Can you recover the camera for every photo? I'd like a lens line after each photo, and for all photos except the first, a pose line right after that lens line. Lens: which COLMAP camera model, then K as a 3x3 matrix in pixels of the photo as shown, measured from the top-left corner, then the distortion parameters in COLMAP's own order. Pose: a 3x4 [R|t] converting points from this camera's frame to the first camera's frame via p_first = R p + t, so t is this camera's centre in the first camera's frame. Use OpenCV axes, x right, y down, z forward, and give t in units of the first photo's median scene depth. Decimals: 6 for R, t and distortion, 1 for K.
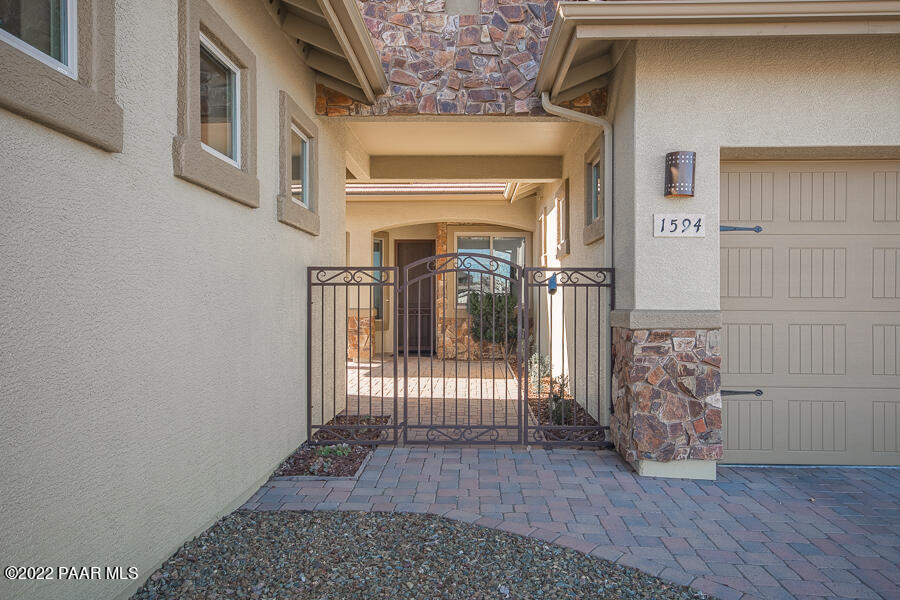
lens RADIAL K [[617.5, 0, 450.0], [0, 617.5, 300.0], [0, 0, 1]] dist [-0.002697, 0.092844]
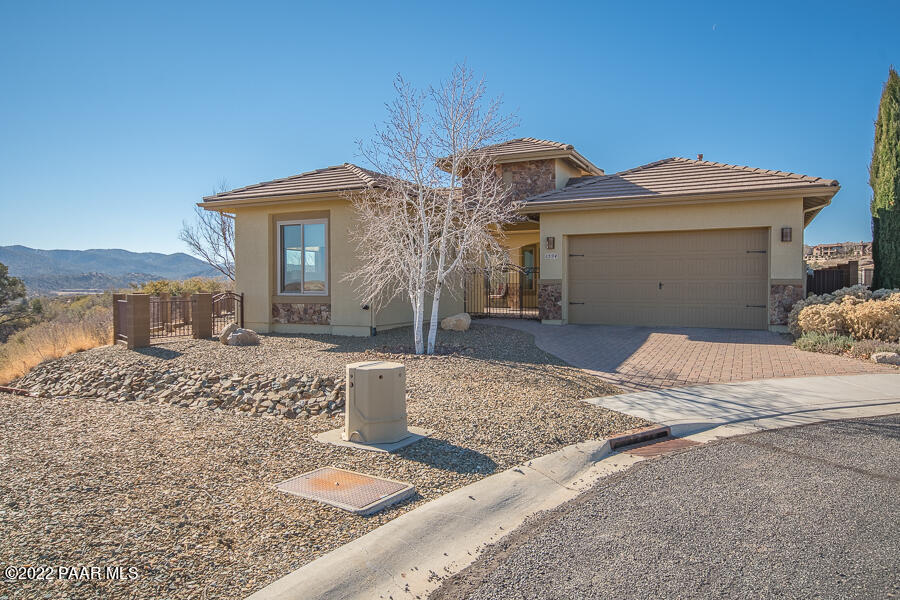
lens RADIAL K [[617.5, 0, 450.0], [0, 617.5, 300.0], [0, 0, 1]] dist [-0.002697, 0.092844]
pose [[0.921310, -0.000107, -0.388829, 1.234975], [0.009581, 0.999703, 0.022426, 0.050306], [0.388711, -0.024387, 0.921037, -2.626512]]
